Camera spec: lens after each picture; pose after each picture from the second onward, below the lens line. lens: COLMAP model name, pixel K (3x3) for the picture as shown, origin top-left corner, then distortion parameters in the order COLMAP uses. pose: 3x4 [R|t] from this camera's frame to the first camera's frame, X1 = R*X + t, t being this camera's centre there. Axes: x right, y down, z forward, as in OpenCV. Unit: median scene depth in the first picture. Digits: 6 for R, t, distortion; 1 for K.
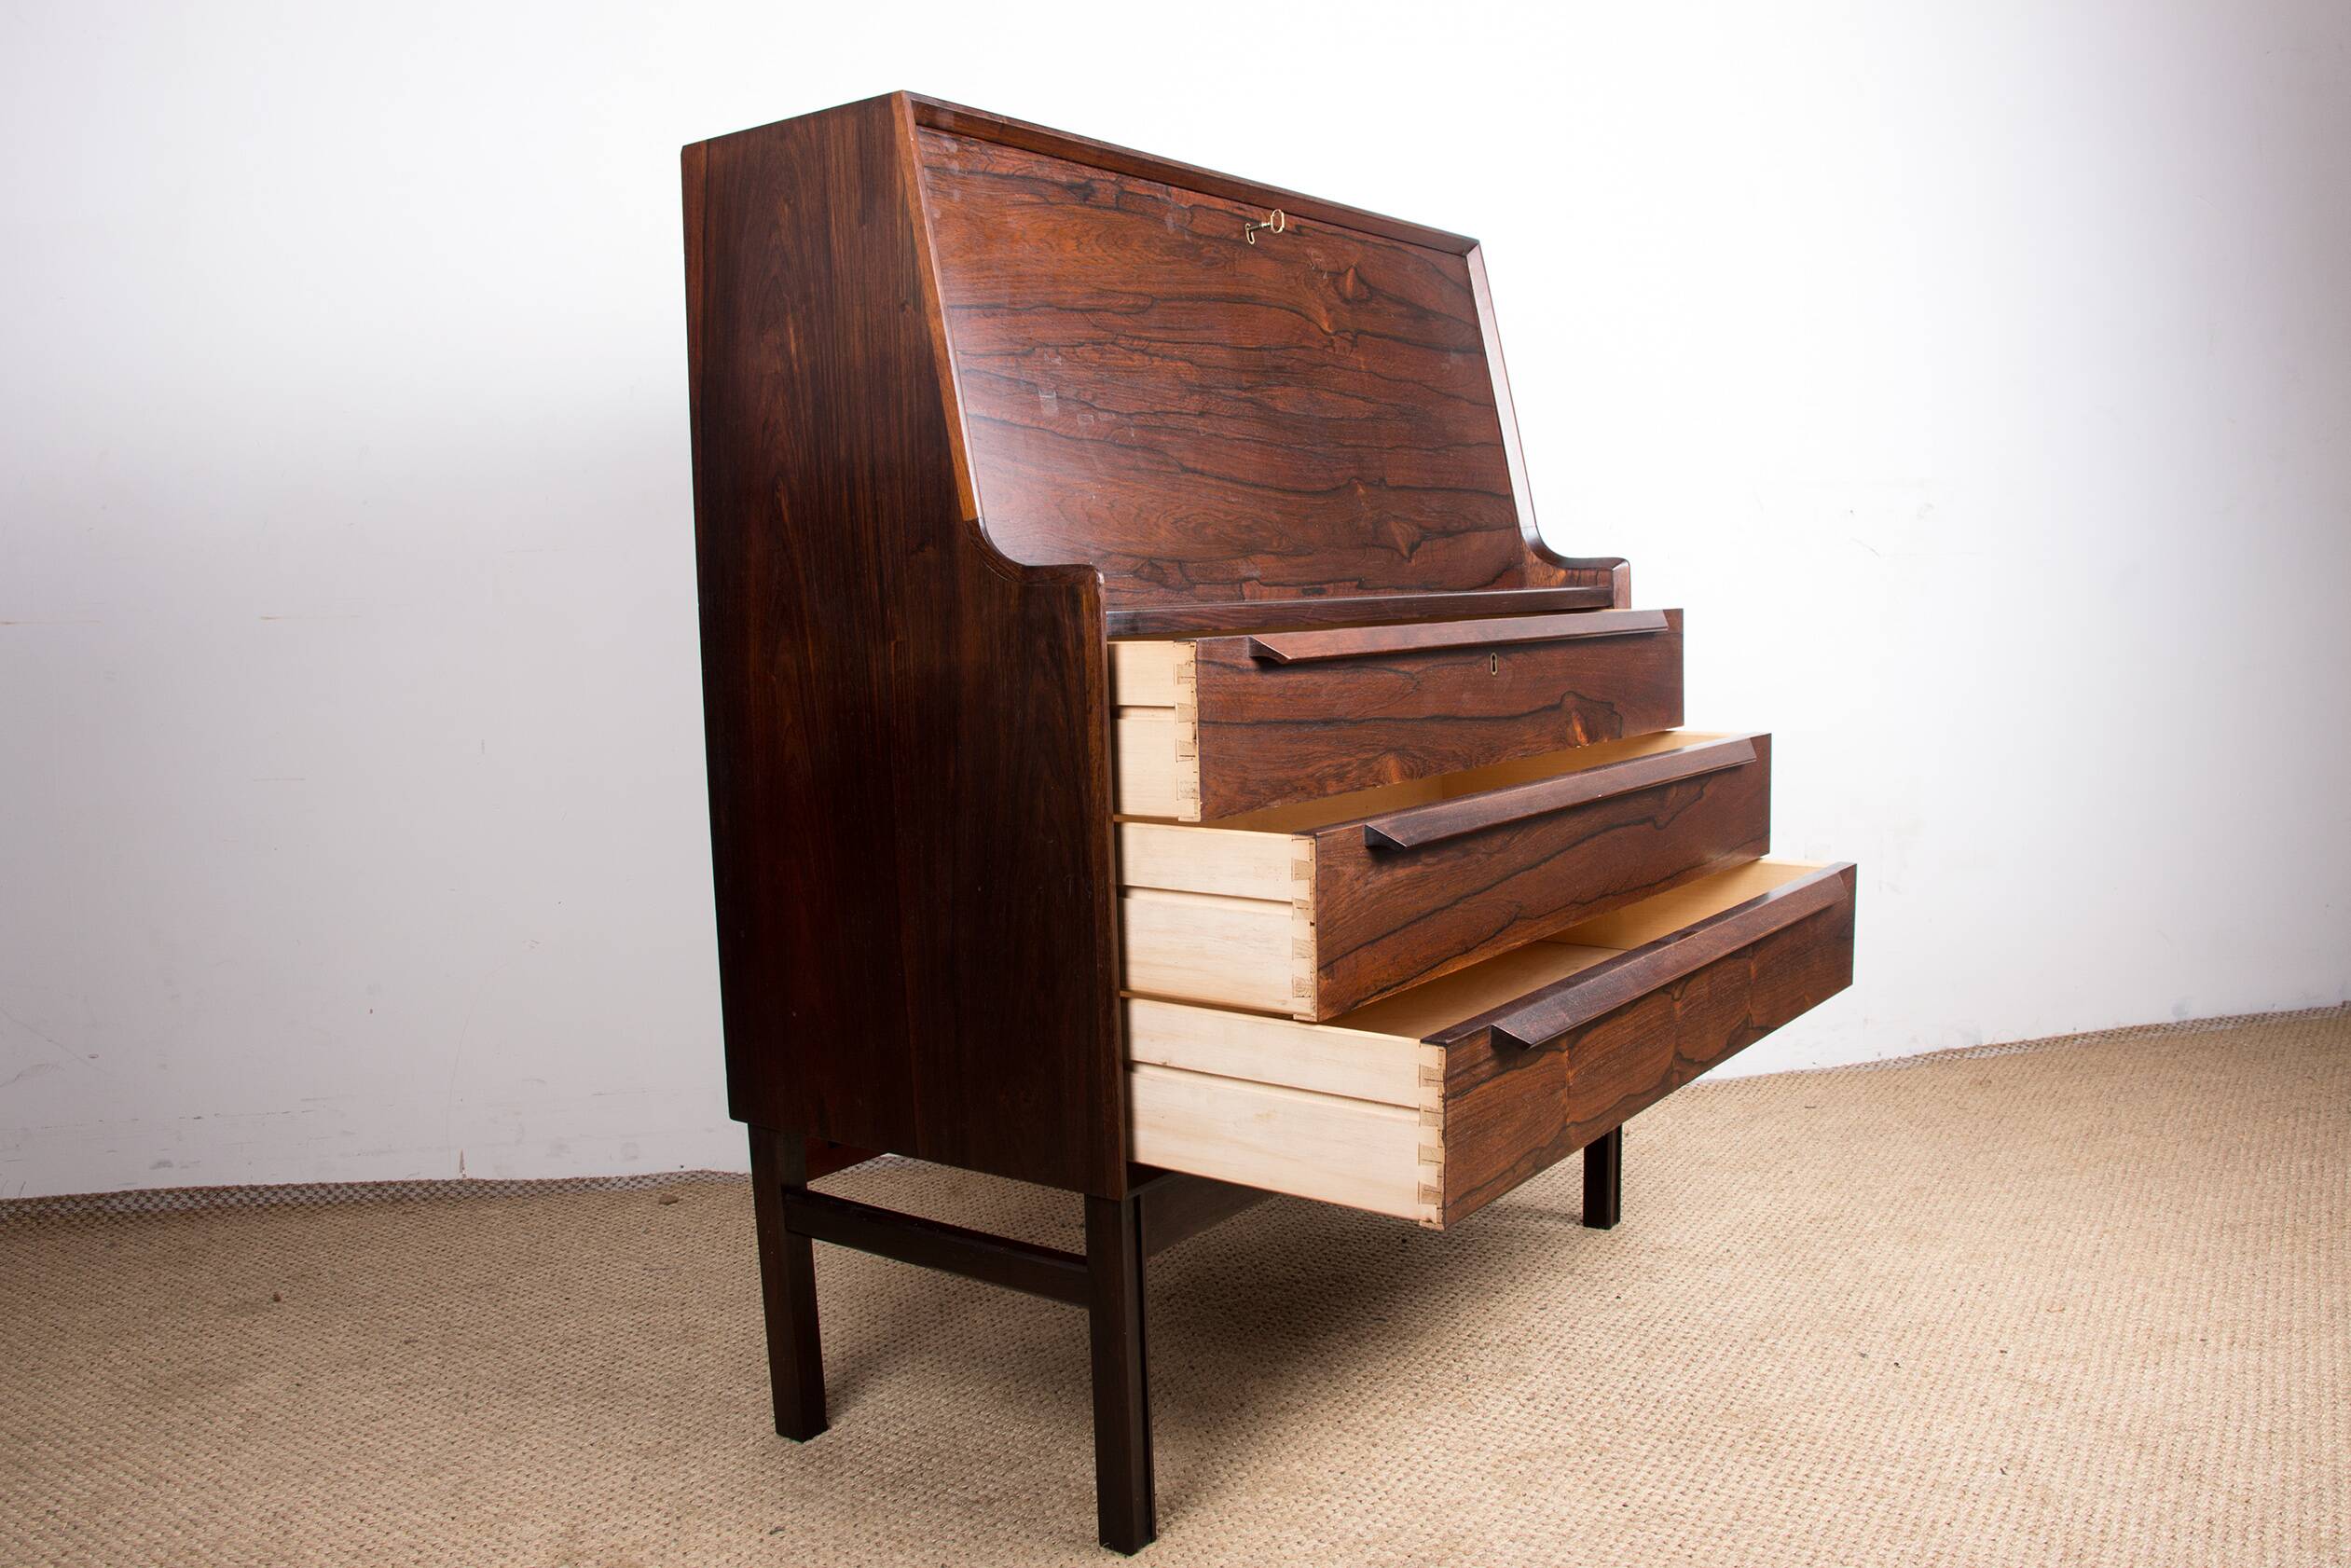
lens RADIAL K [[1972.2, 0, 1214.7], [0, 1972.2, 764.1], [0, 0, 1]] dist [-0.189619, 0.150546]
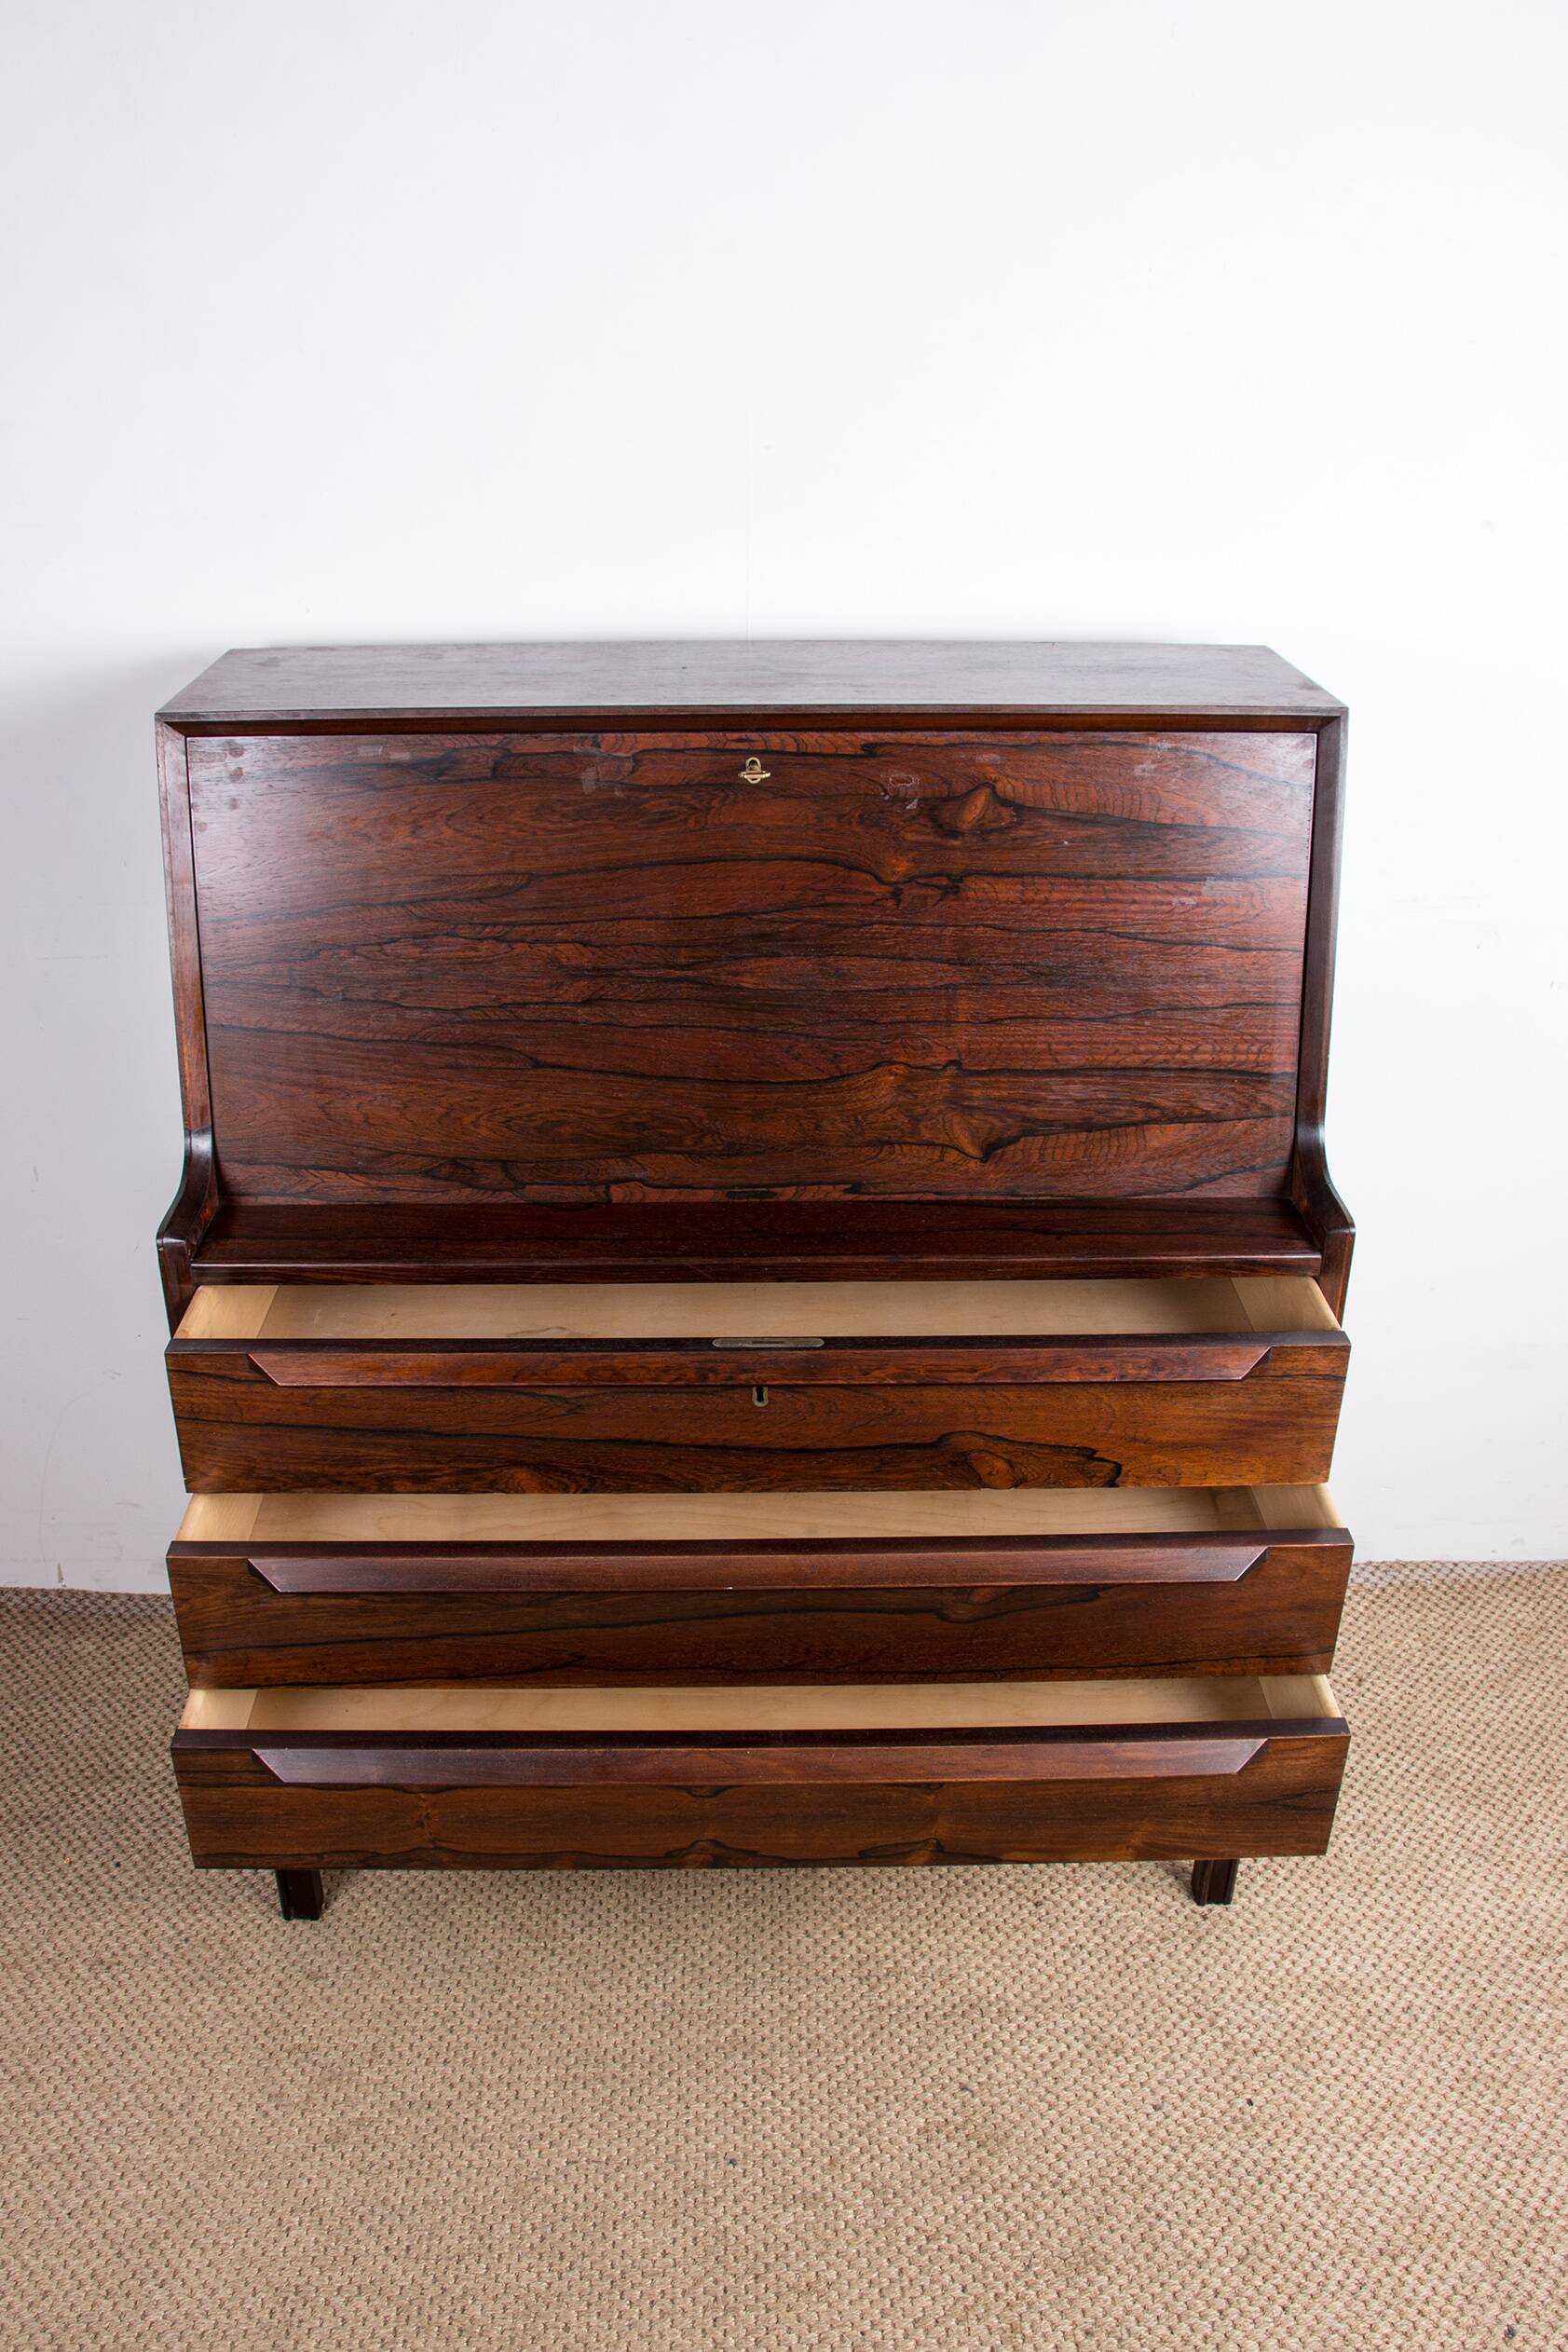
lens RADIAL K [[1954.5, 0, 784.0], [0, 1954.5, 1176.0], [0, 0, 1]] dist [-0.192247, 0.156758]
pose [[0.595944, 0.382449, -0.706104, 0.733122], [-0.095515, 0.906822, 0.410550, -0.496411], [0.797325, -0.177221, 0.576945, 0.551089]]
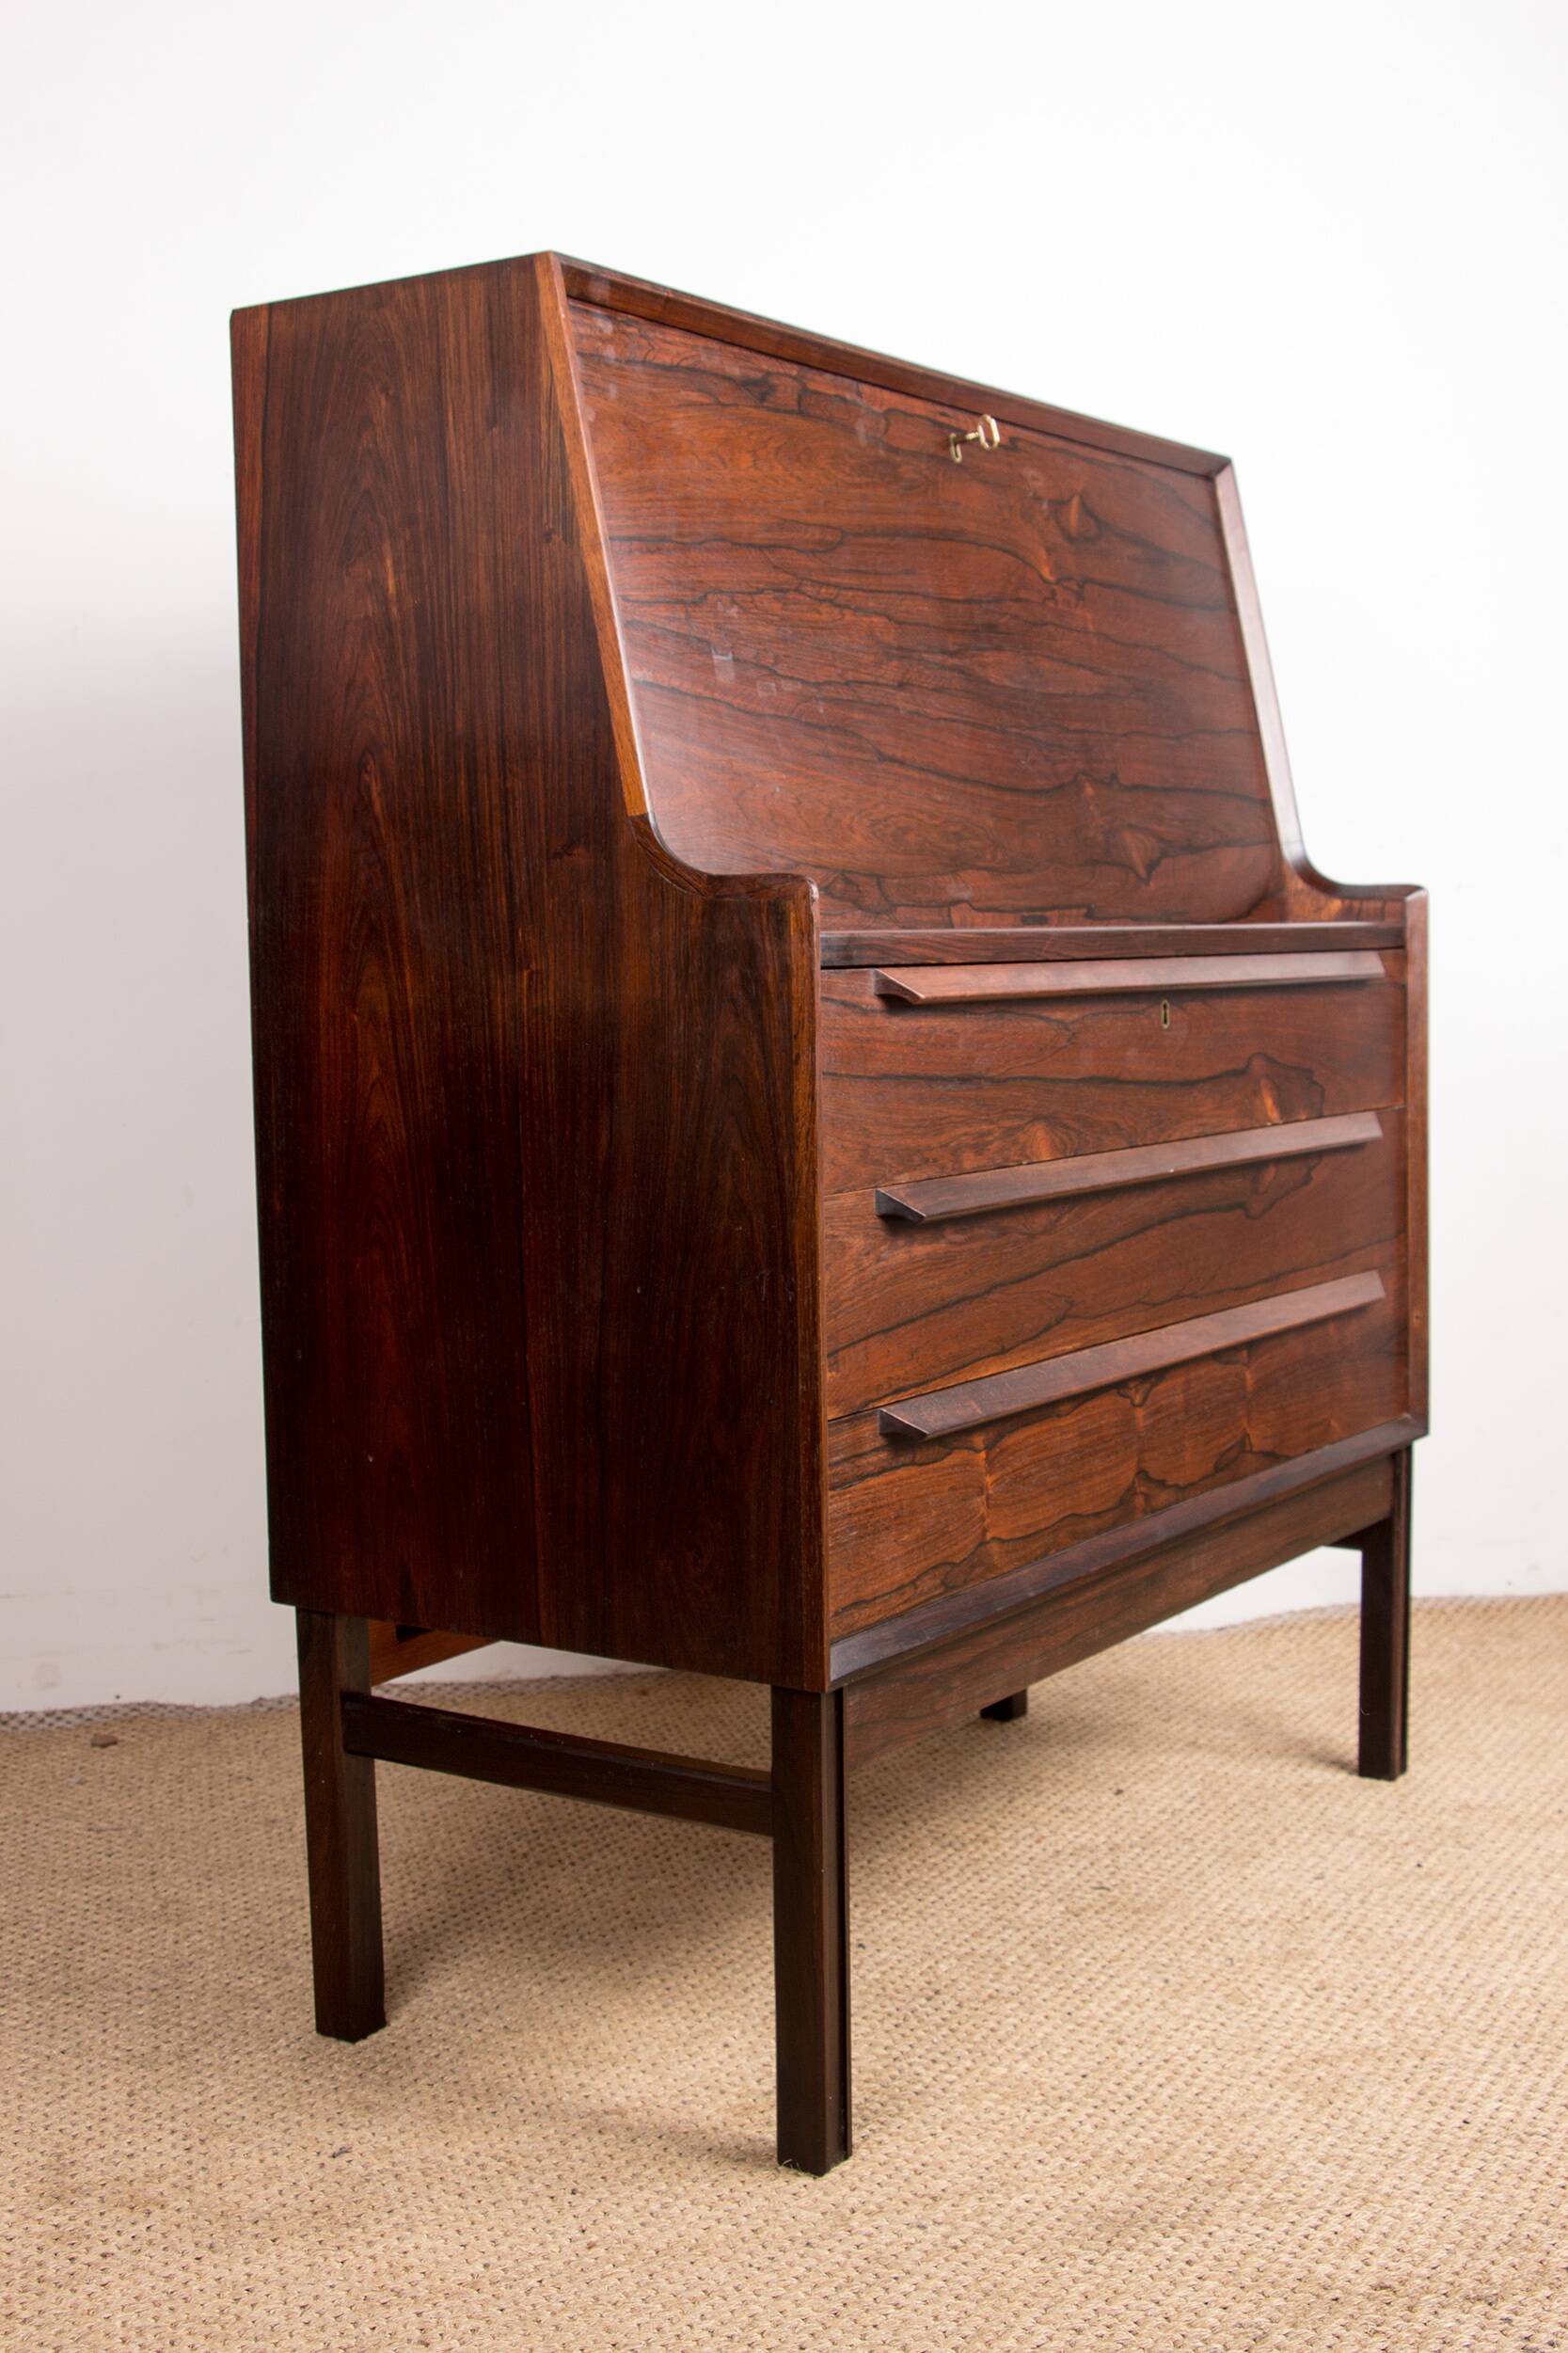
lens RADIAL K [[2828.4, 0, 787.1], [0, 2828.4, 1144.6], [0, 0, 1]] dist [-0.075637, 0.302361]
pose [[0.999529, 0.013431, 0.027582, -0.081445], [-0.012988, 0.999785, -0.016169, 0.020222], [-0.027793, 0.015803, 0.999489, -0.103836]]
